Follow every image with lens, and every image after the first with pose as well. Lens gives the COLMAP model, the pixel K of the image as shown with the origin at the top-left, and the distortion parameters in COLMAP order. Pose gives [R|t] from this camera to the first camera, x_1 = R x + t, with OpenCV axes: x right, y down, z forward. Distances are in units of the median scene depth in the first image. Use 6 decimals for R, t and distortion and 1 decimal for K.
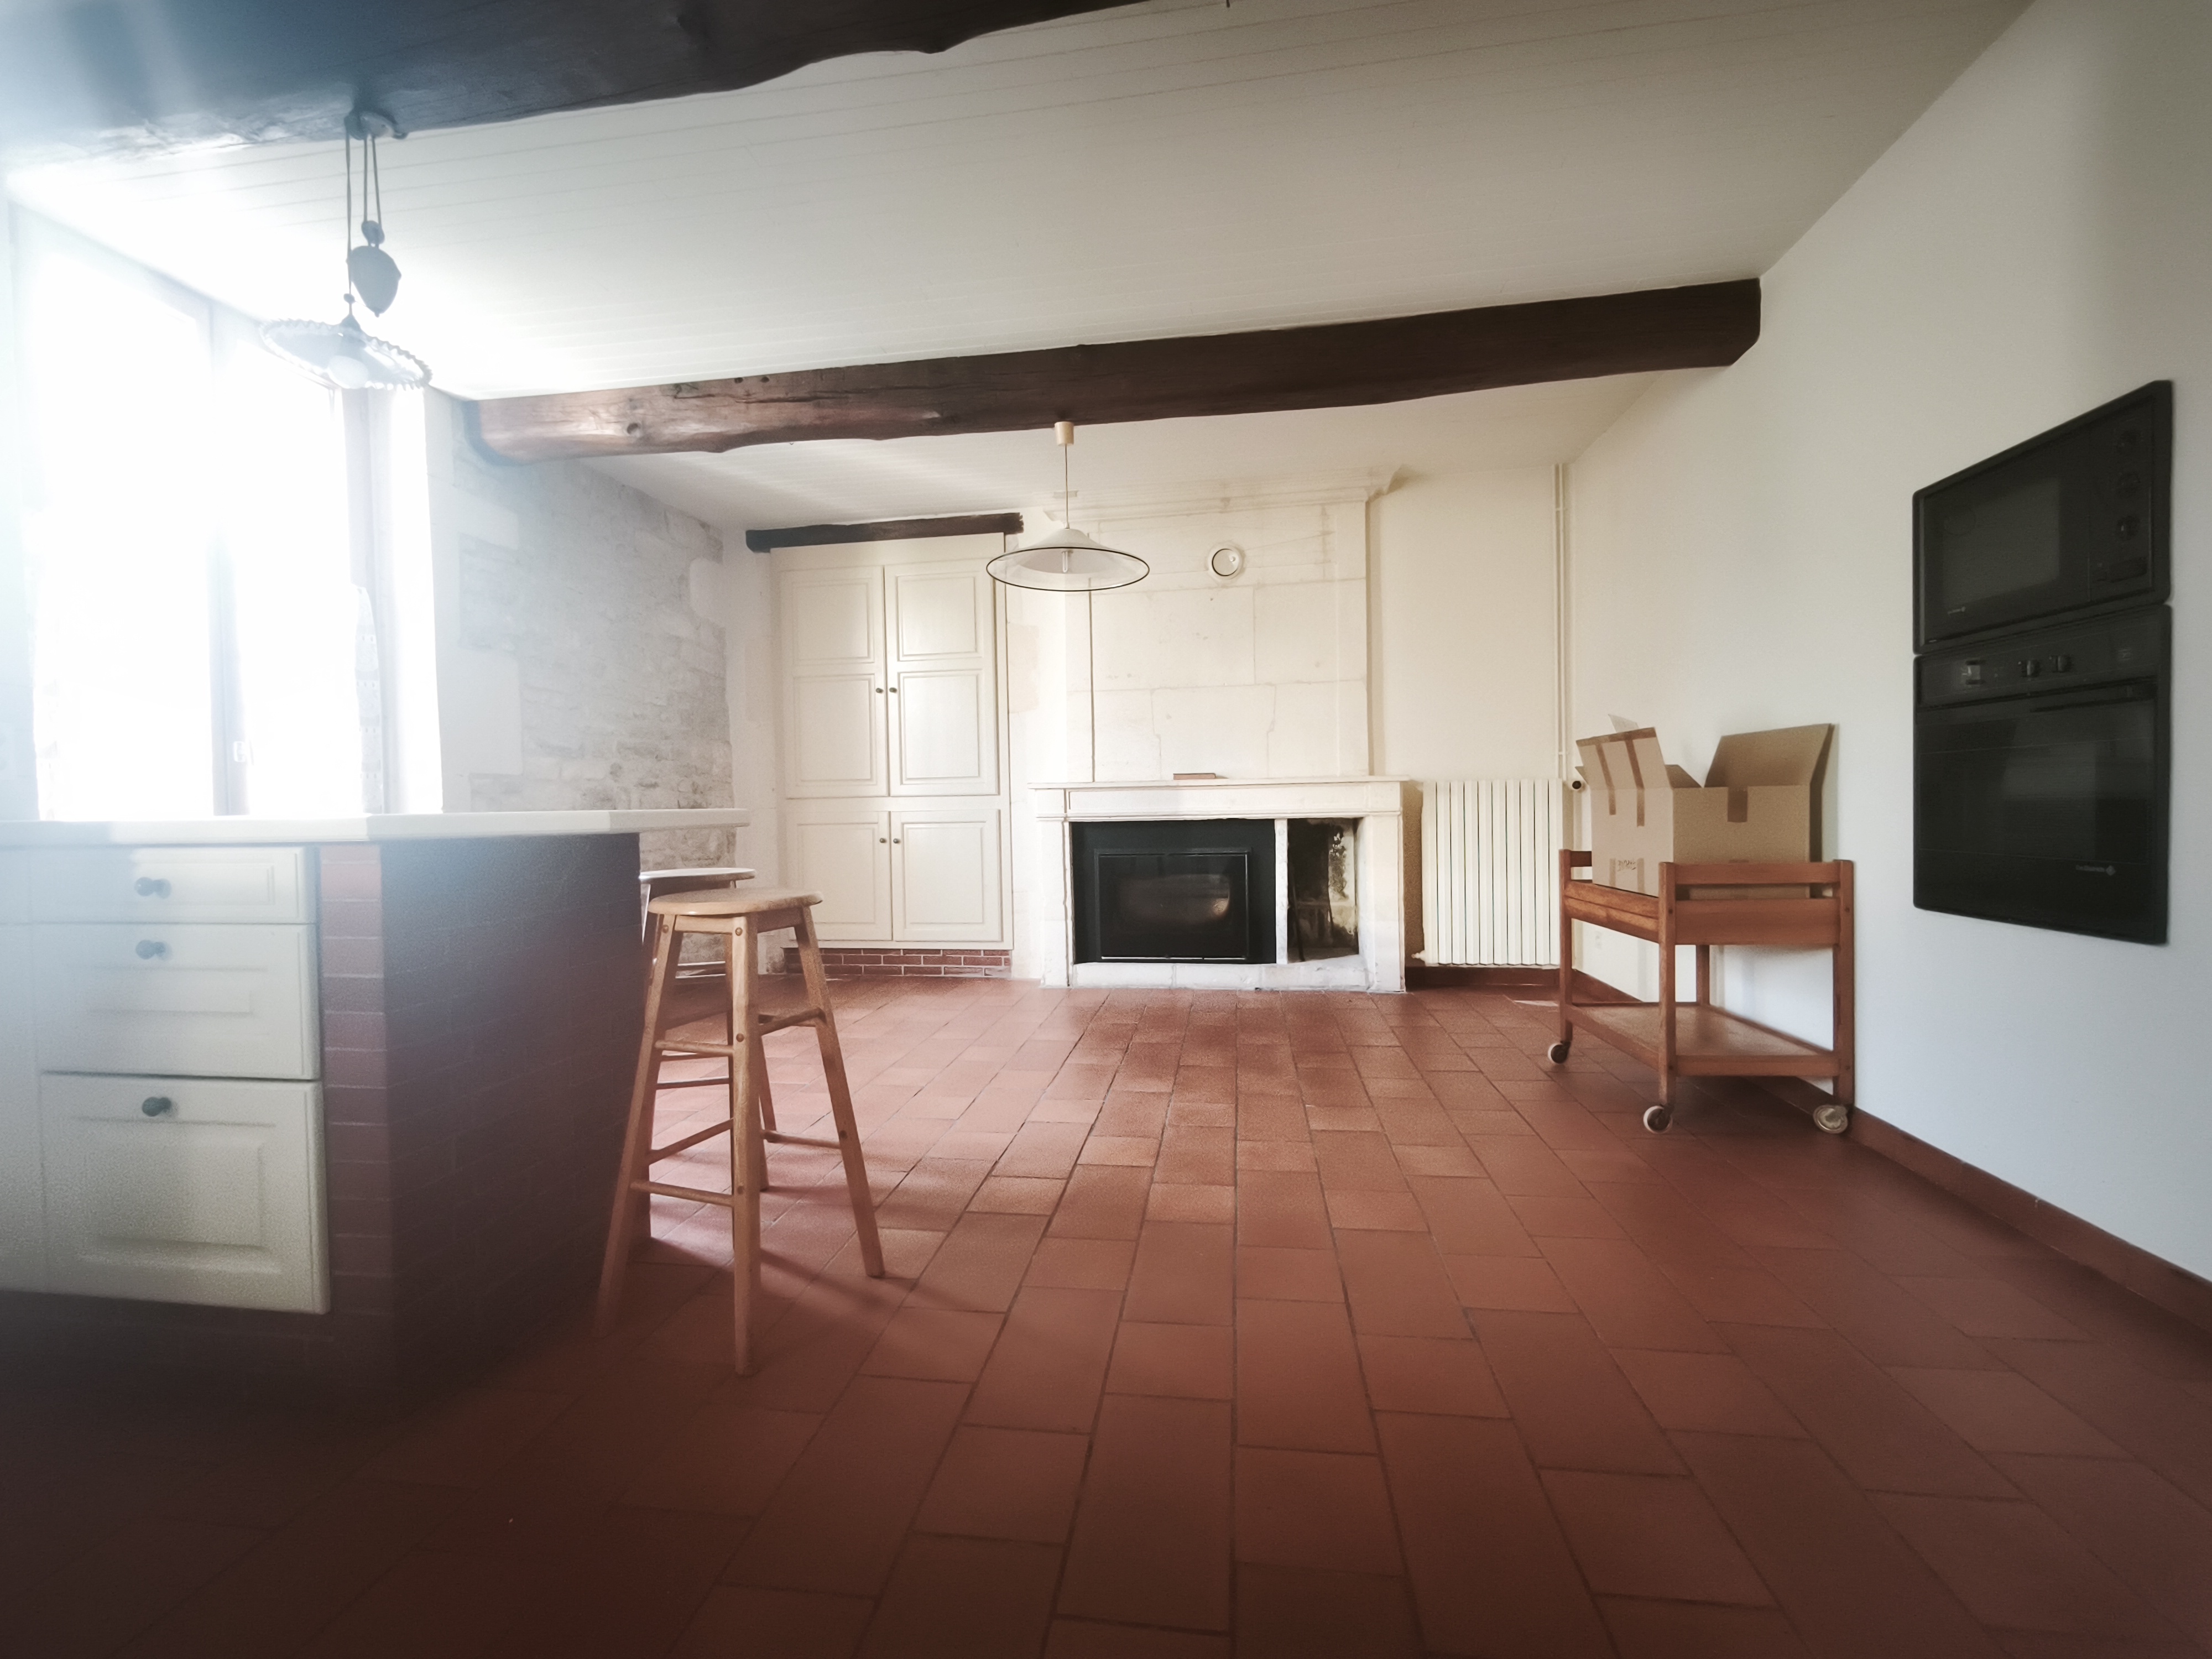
lens RADIAL K [[936.3, 0, 1101.2], [0, 936.3, 833.8], [0, 0, 1]] dist [0.000771, -0.001072]
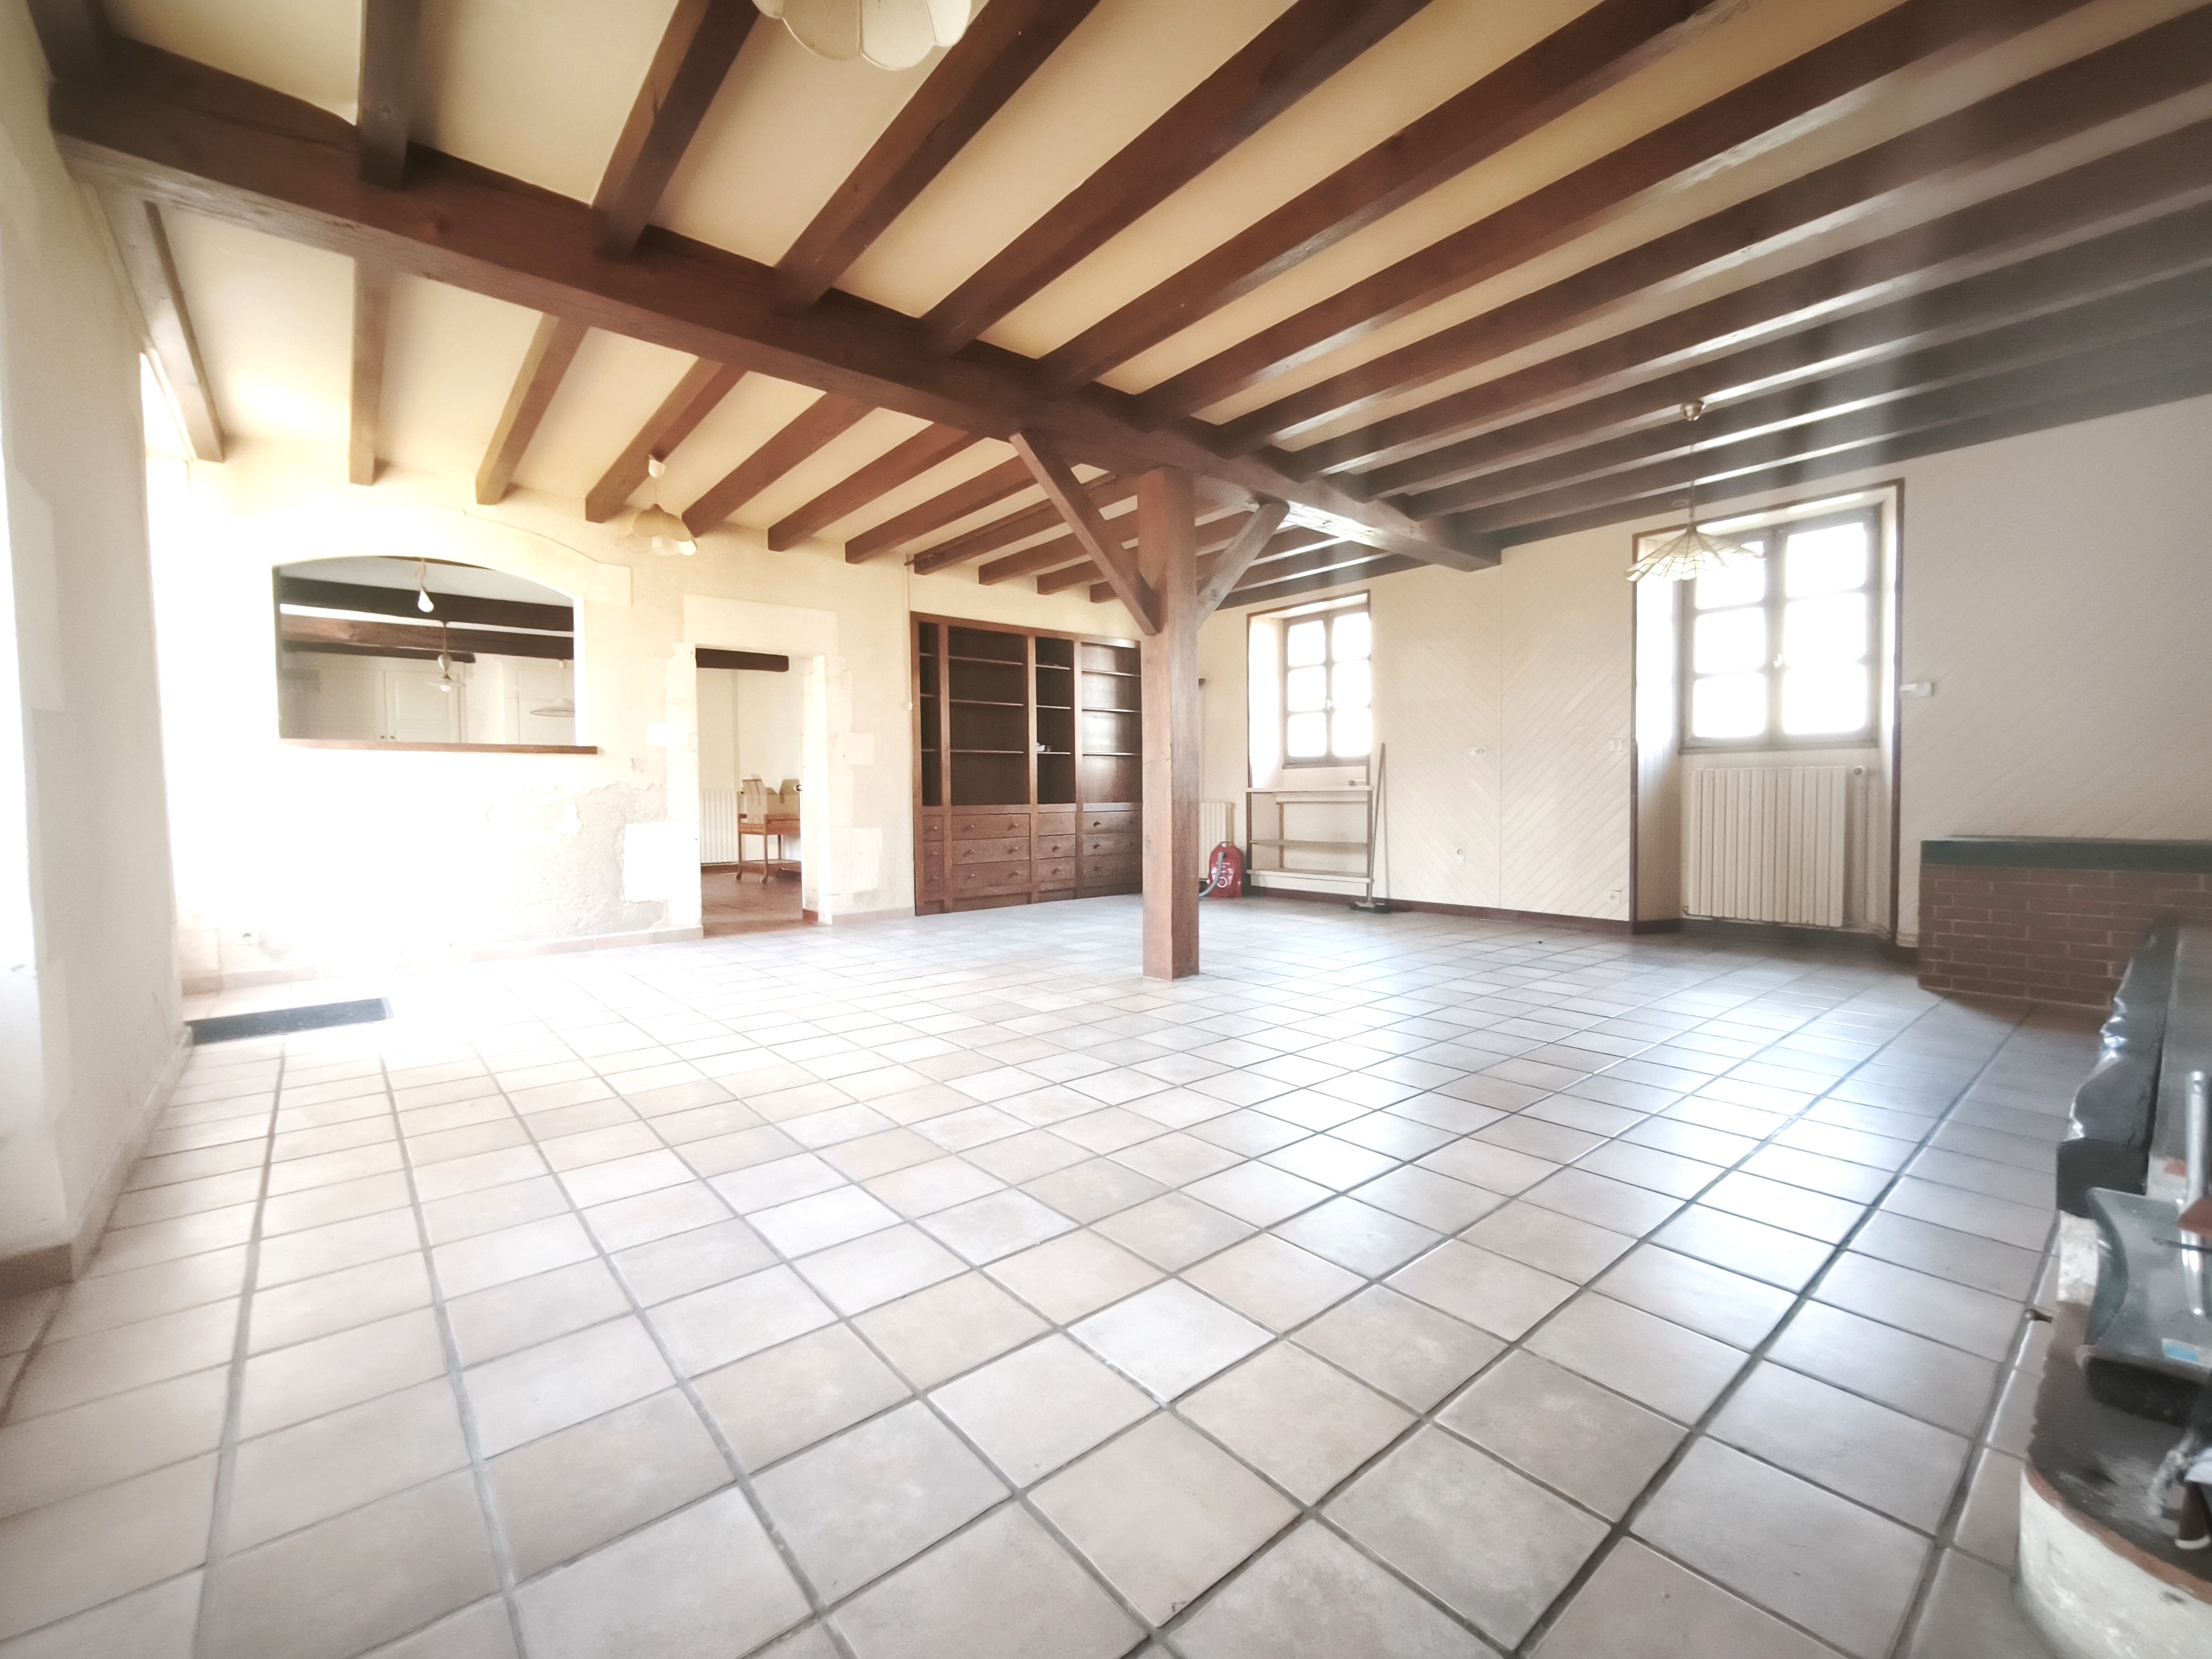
lens RADIAL K [[936.3, 0, 1125.0], [0, 936.3, 833.2], [0, 0, 1]] dist [0.000771, -0.001072]
pose [[0.657047, -0.019754, 0.753591, -1.149193], [0.020375, 0.999757, 0.008442, 0.092191], [-0.753575, 0.009807, 0.657289, -2.296372]]
